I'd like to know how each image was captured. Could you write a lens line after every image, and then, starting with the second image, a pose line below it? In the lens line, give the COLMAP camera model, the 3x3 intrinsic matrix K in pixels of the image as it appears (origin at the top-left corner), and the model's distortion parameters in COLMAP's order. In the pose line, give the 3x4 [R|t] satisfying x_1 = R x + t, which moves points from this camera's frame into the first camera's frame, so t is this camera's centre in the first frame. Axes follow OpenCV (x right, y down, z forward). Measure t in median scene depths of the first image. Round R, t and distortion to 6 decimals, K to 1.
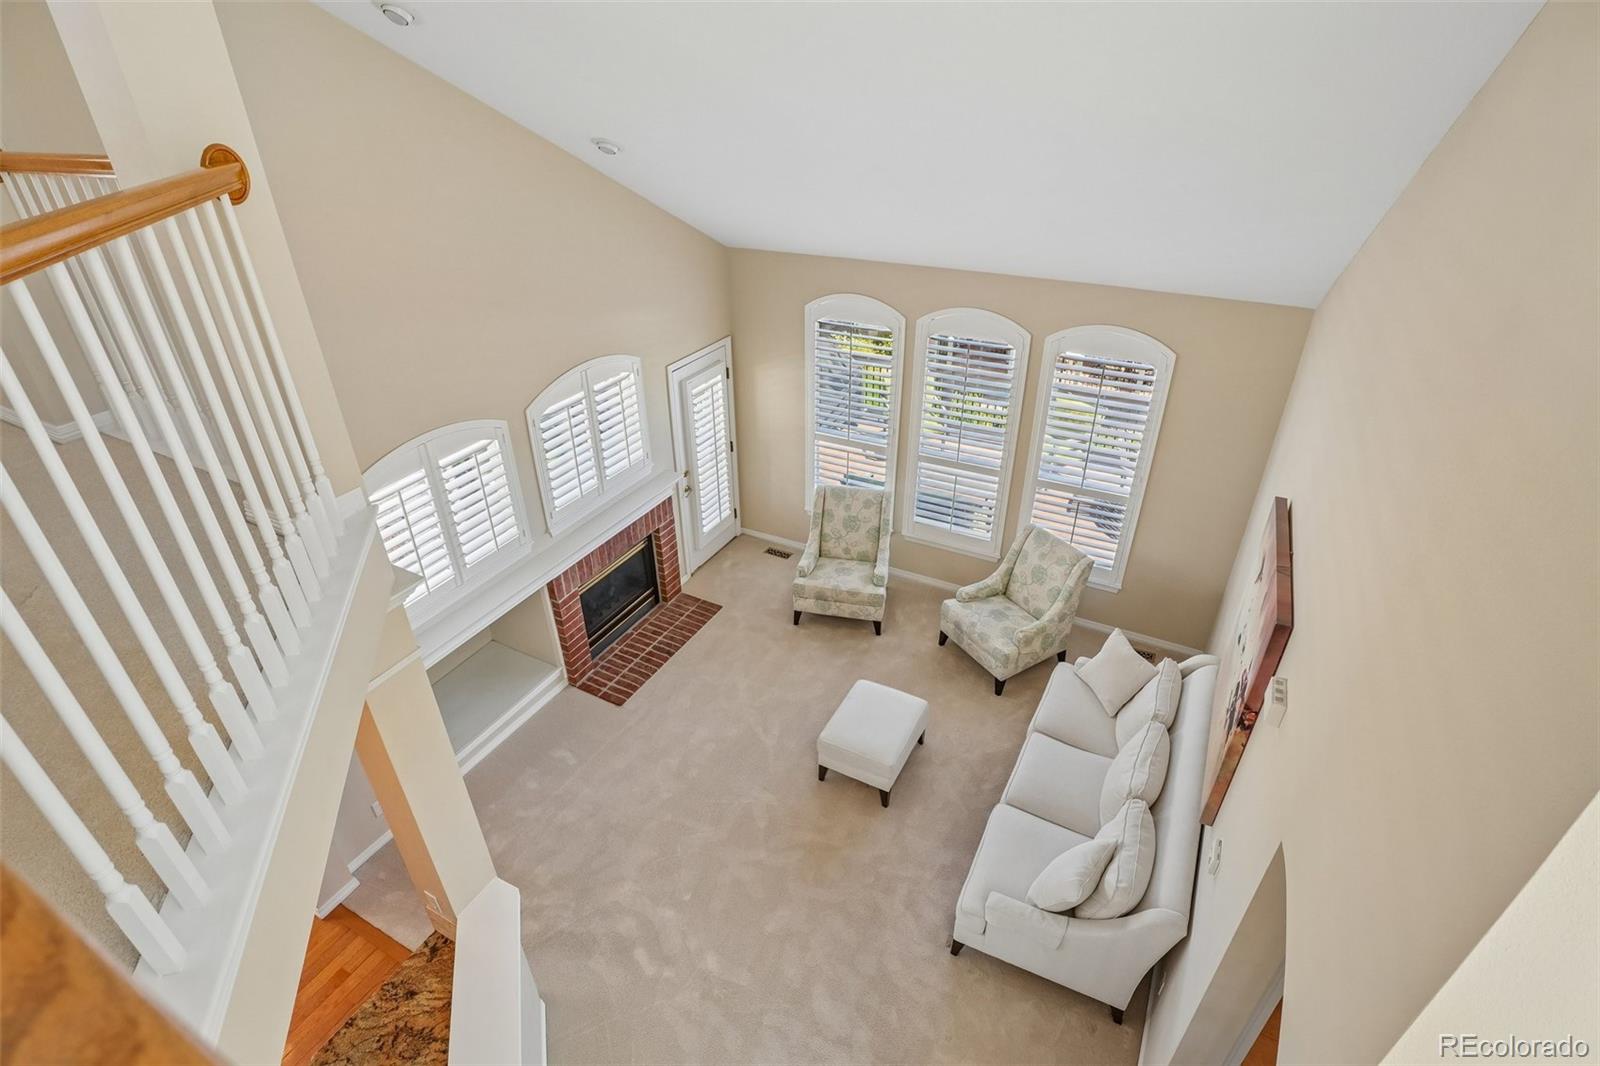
lens RADIAL K [[778.7, 0, 792.1], [0, 778.7, 551.7], [0, 0, 1]] dist [-0.027377, 0.008407]
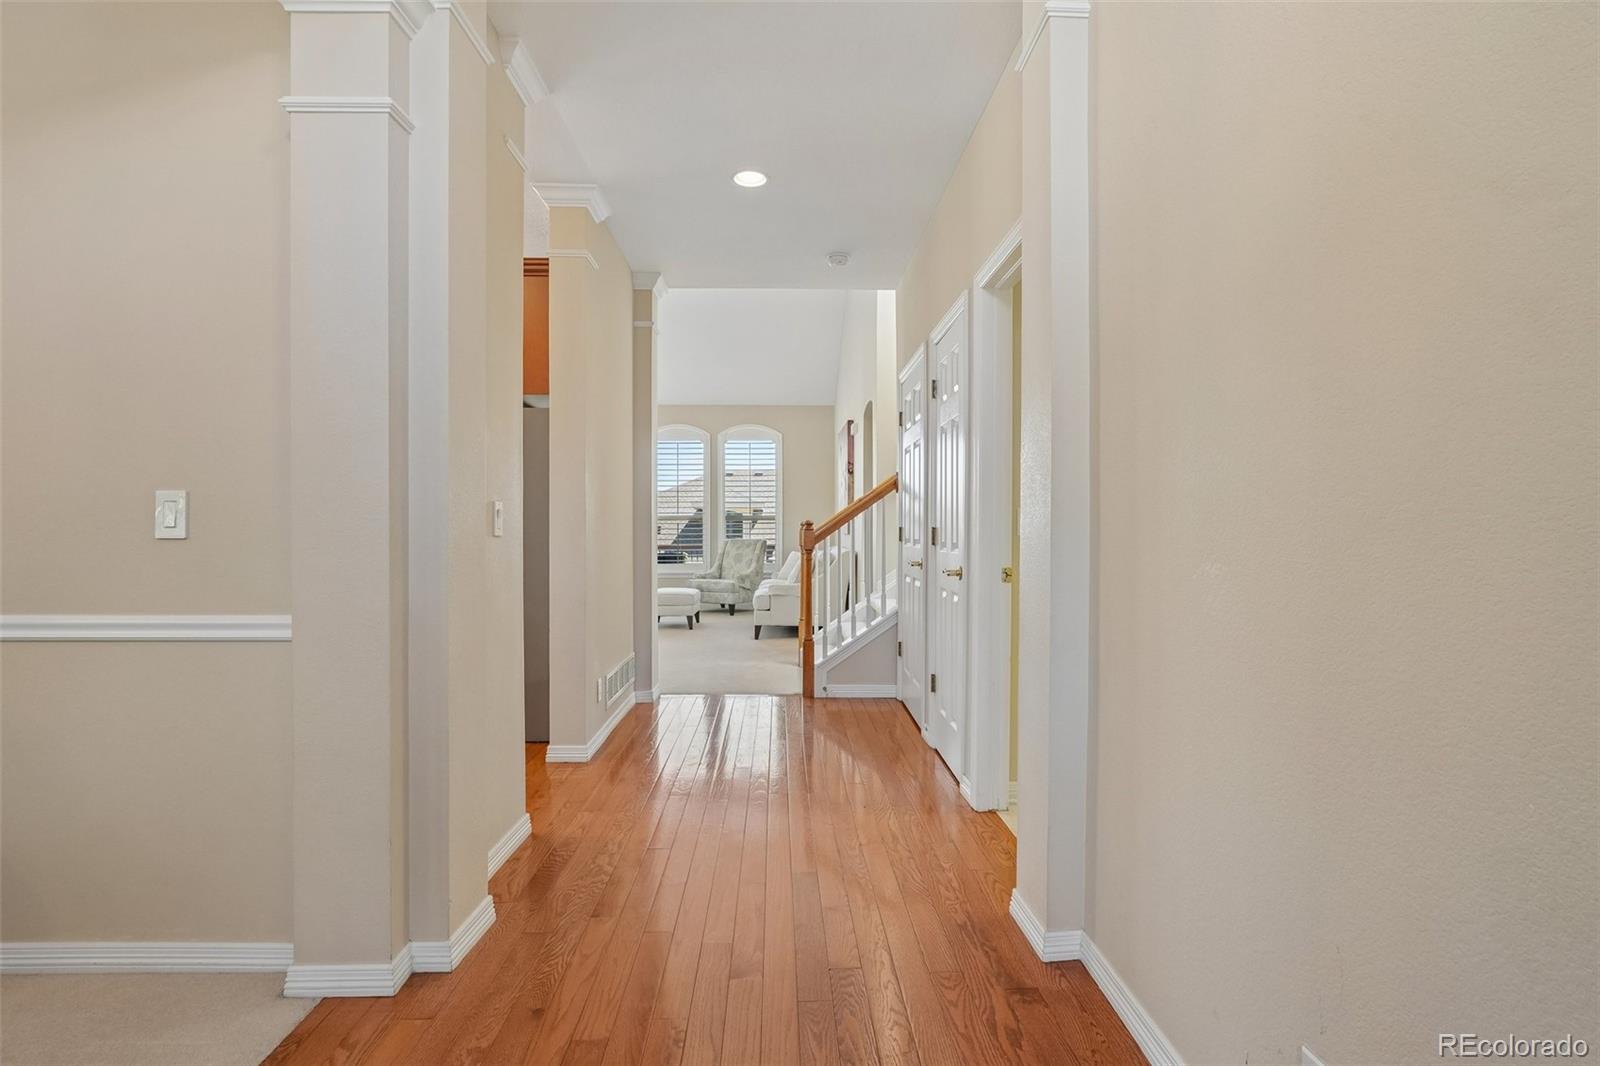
lens RADIAL K [[778.7, 0, 800.8], [0, 778.7, 529.4], [0, 0, 1]] dist [-0.027377, 0.008407]
pose [[0.866327, 0.014204, 0.499276, -0.398958], [0.251331, 0.851431, -0.460323, 0.757370], [-0.431638, 0.524273, 0.734048, -0.337134]]
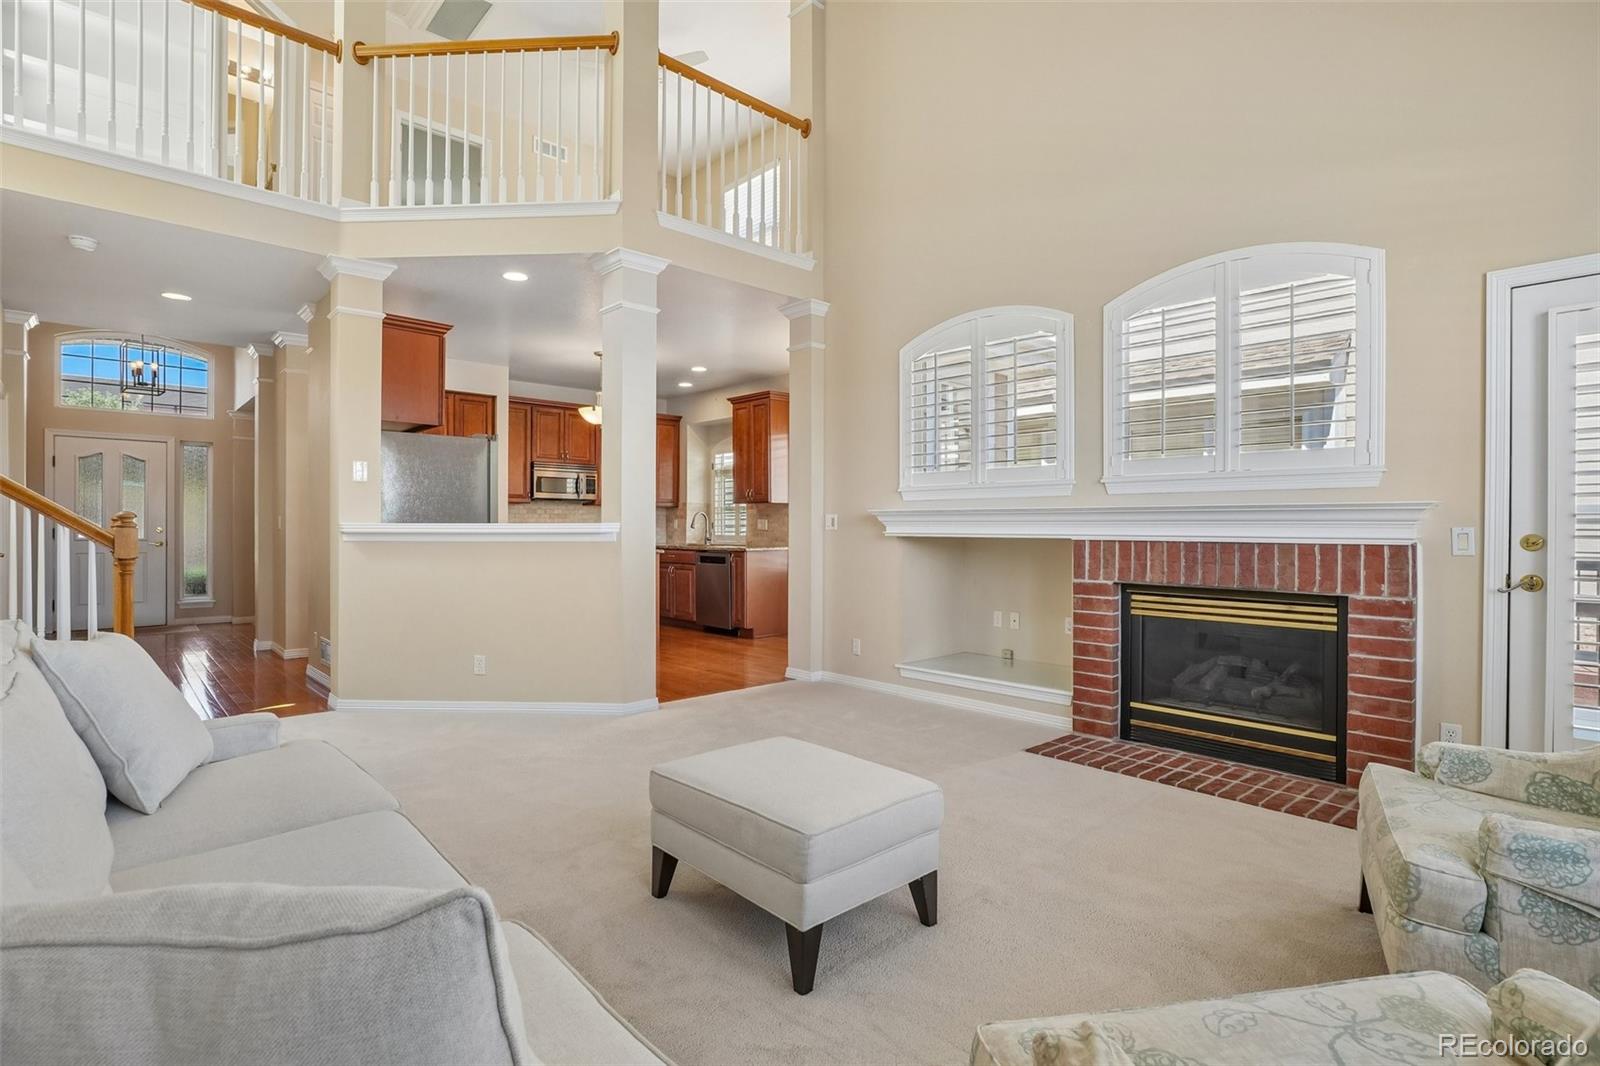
lens RADIAL K [[778.7, 0, 798.8], [0, 778.7, 532.3], [0, 0, 1]] dist [-0.027377, 0.008407]
pose [[-0.321249, 0.024328, -0.946682, 0.406712], [-0.493660, 0.848795, 0.189332, 0.014189], [0.808145, 0.528162, -0.260665, 0.839961]]
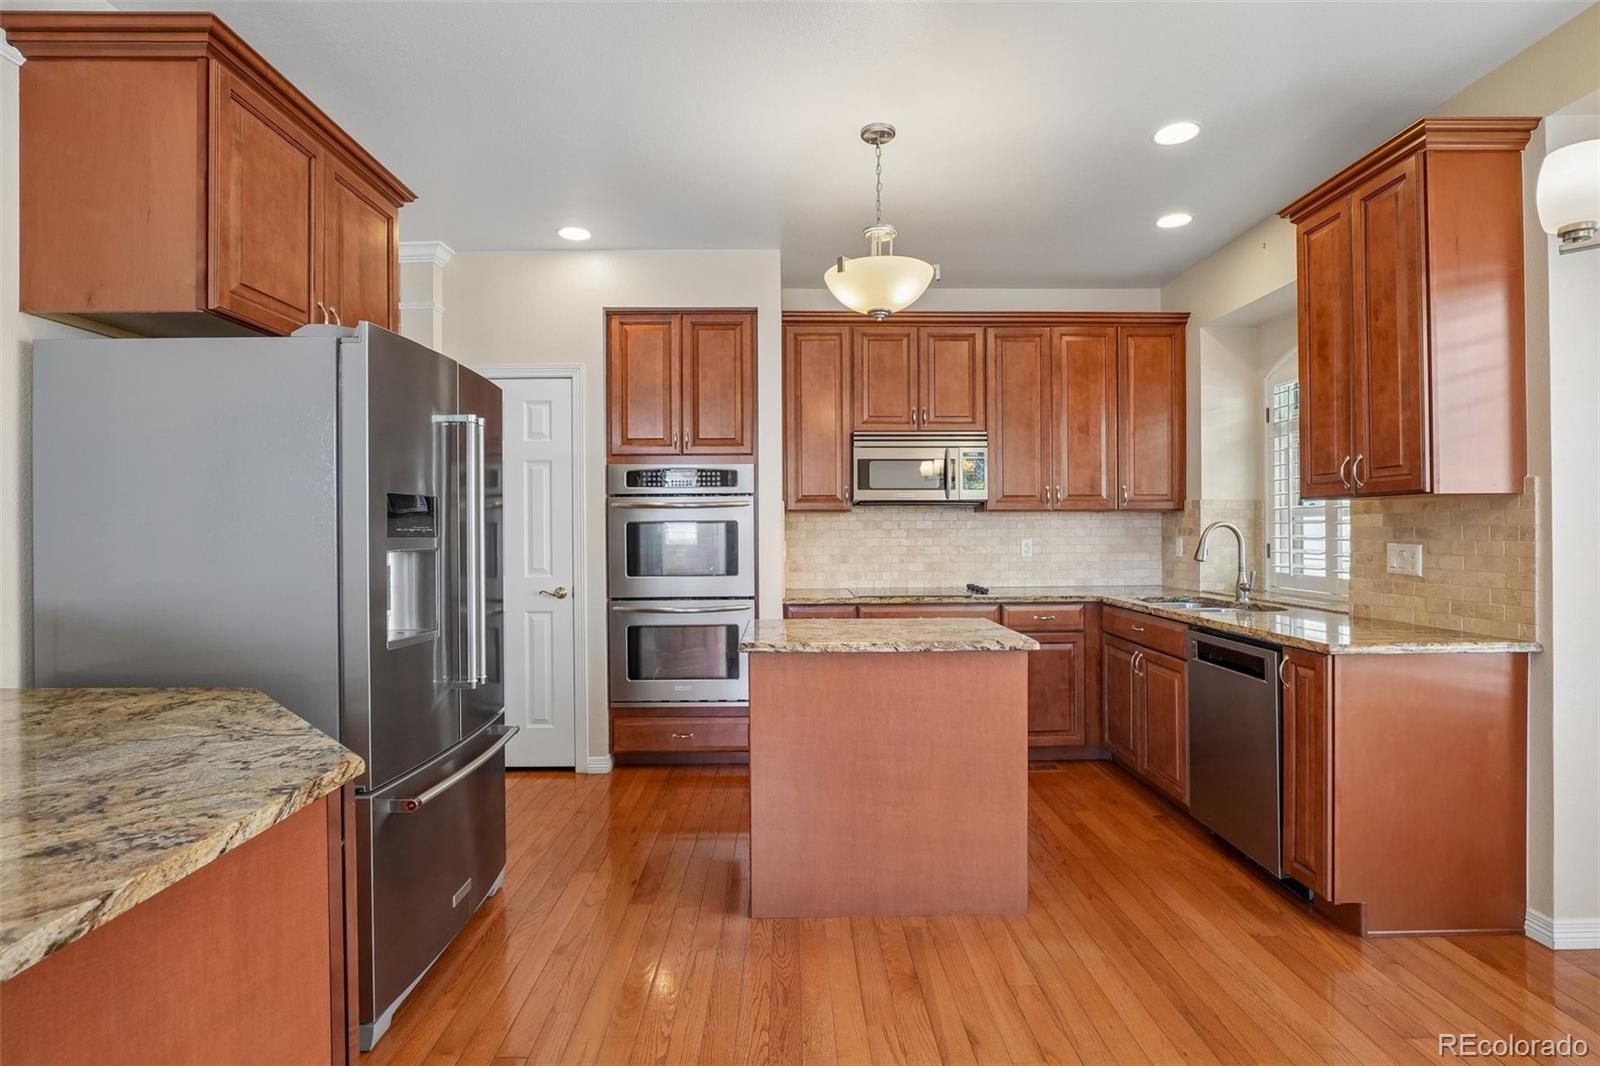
lens RADIAL K [[778.7, 0, 795.5], [0, 778.7, 529.1], [0, 0, 1]] dist [-0.027377, 0.008407]
pose [[-0.874660, 0.023564, -0.484164, -0.291582], [-0.235728, 0.852081, 0.467322, 0.142689], [0.423559, 0.522879, -0.739727, 0.612315]]
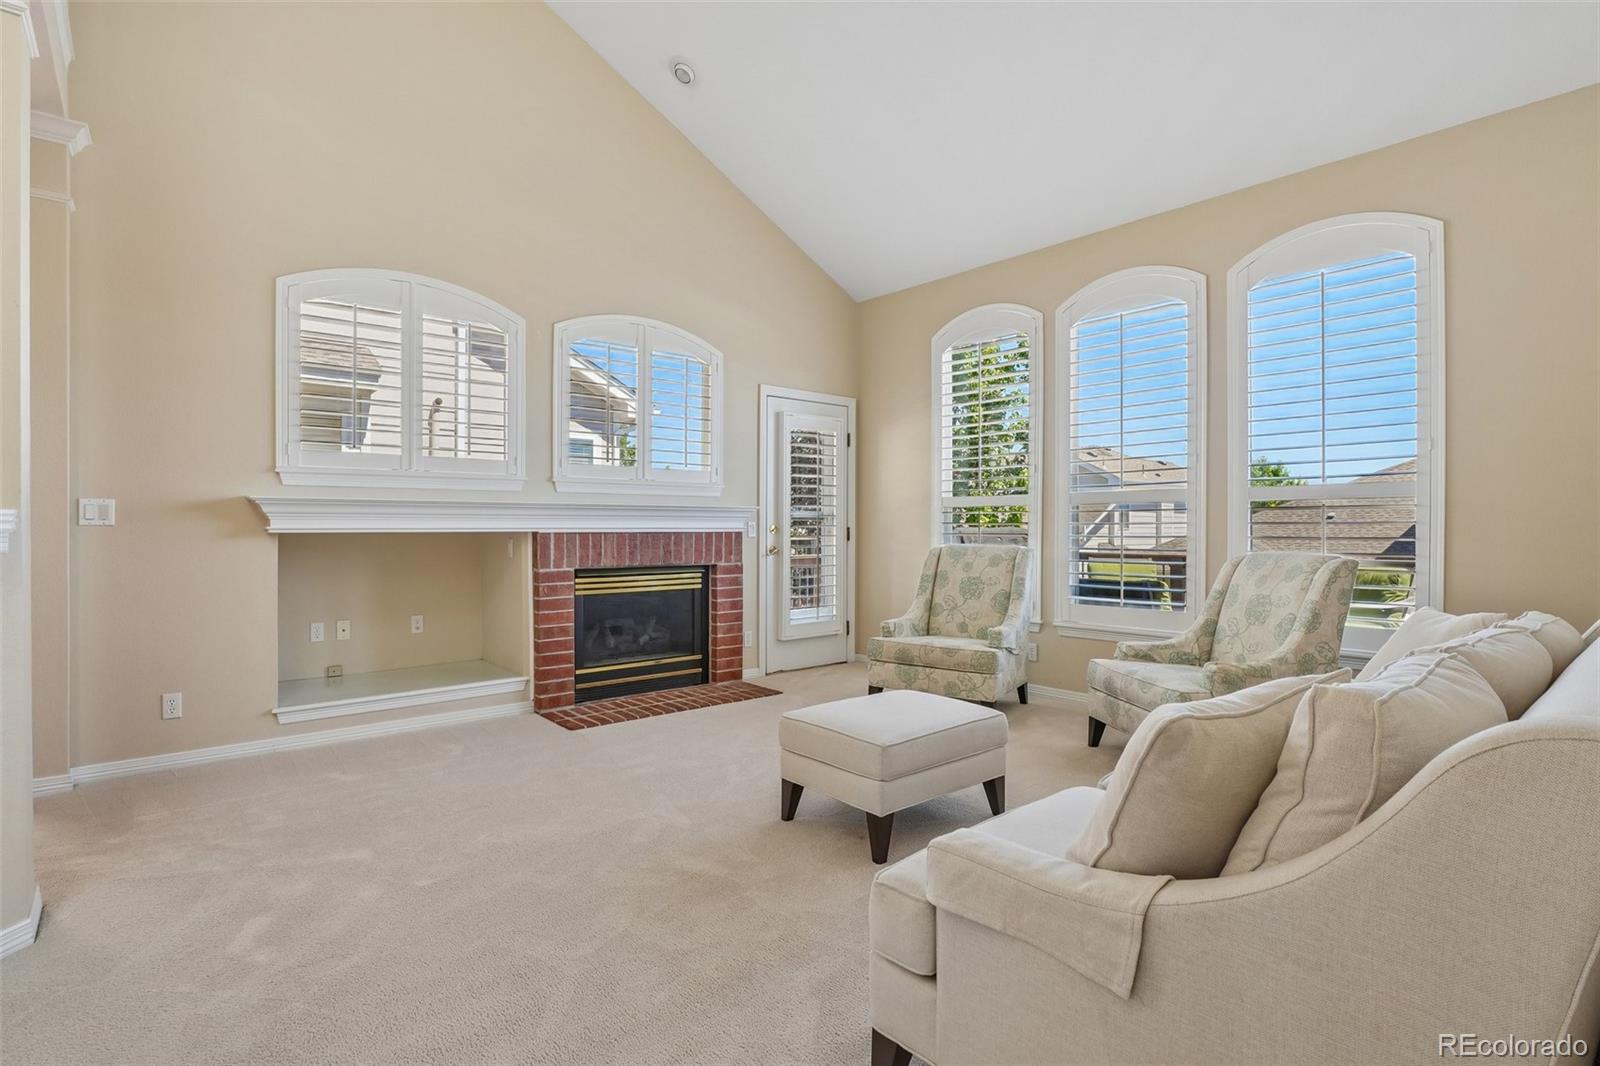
lens RADIAL K [[778.7, 0, 793.4], [0, 778.7, 530.8], [0, 0, 1]] dist [-0.027377, 0.008407]
pose [[0.932179, 0.019107, -0.361494, 0.190135], [-0.203622, 0.853326, -0.479972, 0.308713], [0.299301, 0.521028, 0.799343, 0.380694]]
